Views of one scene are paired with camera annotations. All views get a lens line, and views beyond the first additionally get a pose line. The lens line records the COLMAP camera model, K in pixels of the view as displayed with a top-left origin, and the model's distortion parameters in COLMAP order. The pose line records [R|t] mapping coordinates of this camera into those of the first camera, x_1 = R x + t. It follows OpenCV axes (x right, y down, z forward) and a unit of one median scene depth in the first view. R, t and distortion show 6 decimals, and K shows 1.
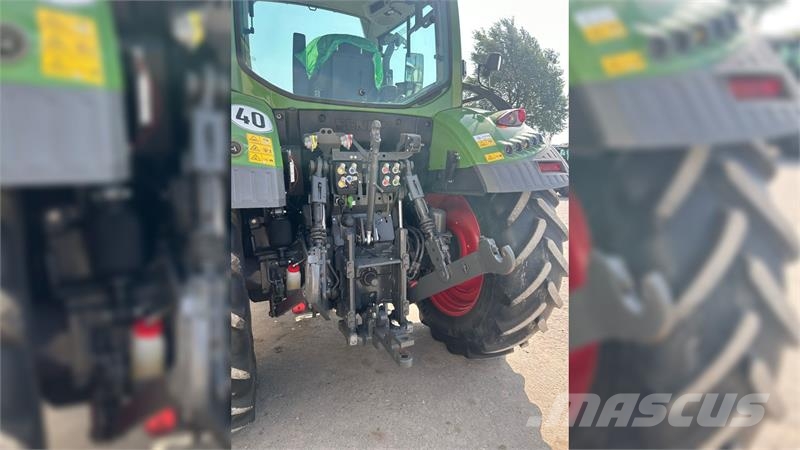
lens RADIAL K [[346.4, 0, 406.2], [0, 346.4, 226.7], [0, 0, 1]] dist [0.008791, -0.000509]
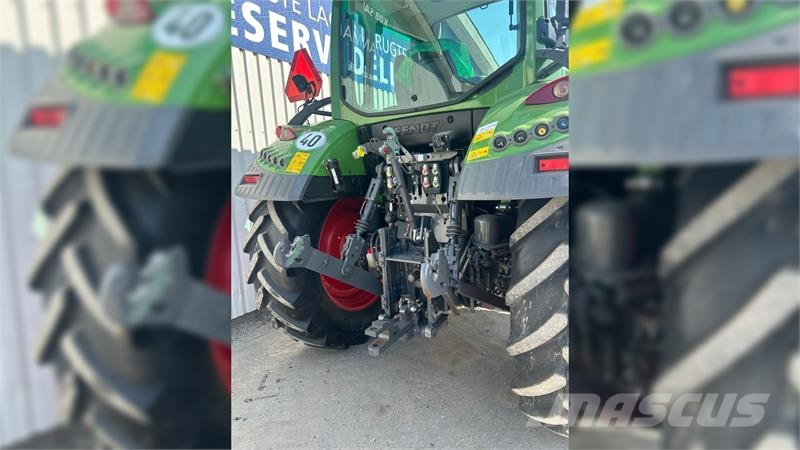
lens RADIAL K [[346.4, 0, 399.5], [0, 346.4, 231.9], [0, 0, 1]] dist [0.008791, -0.000509]
pose [[0.516126, 0.130986, -0.846438, 0.782772], [-0.099839, 0.990701, 0.092433, -0.075374], [0.850674, 0.036800, 0.524404, 0.415250]]
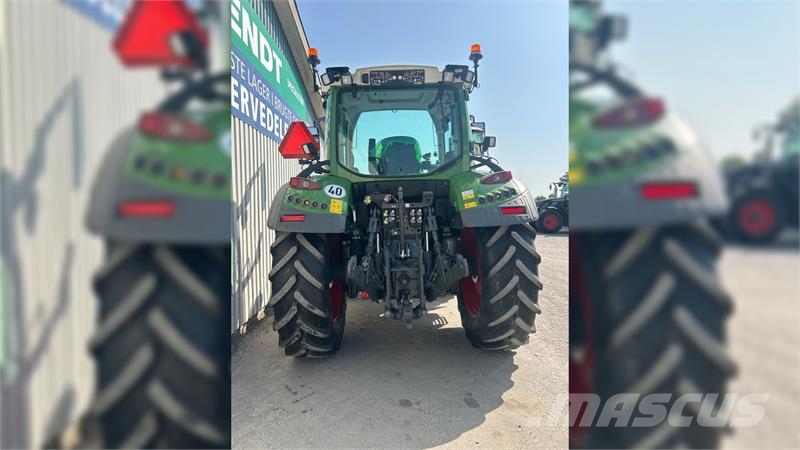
lens RADIAL K [[346.4, 0, 398.3], [0, 346.4, 222.1], [0, 0, 1]] dist [0.008791, -0.000509]
pose [[0.919232, -0.002299, -0.393709, 0.533643], [-0.044032, 0.993109, -0.108605, 0.060904], [0.391246, 0.117169, 0.912797, -0.542391]]
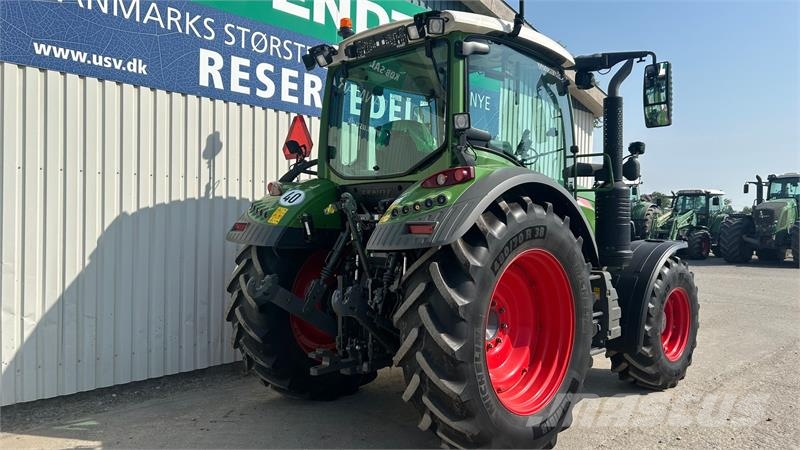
lens RADIAL K [[629.0, 0, 409.9], [0, 629.0, 233.9], [0, 0, 1]] dist [0.020284, 0.006290]
pose [[0.355683, 0.022780, -0.934329, 2.023144], [-0.169182, 0.984757, -0.040395, -0.078961], [0.919166, 0.172439, 0.354116, 0.337928]]
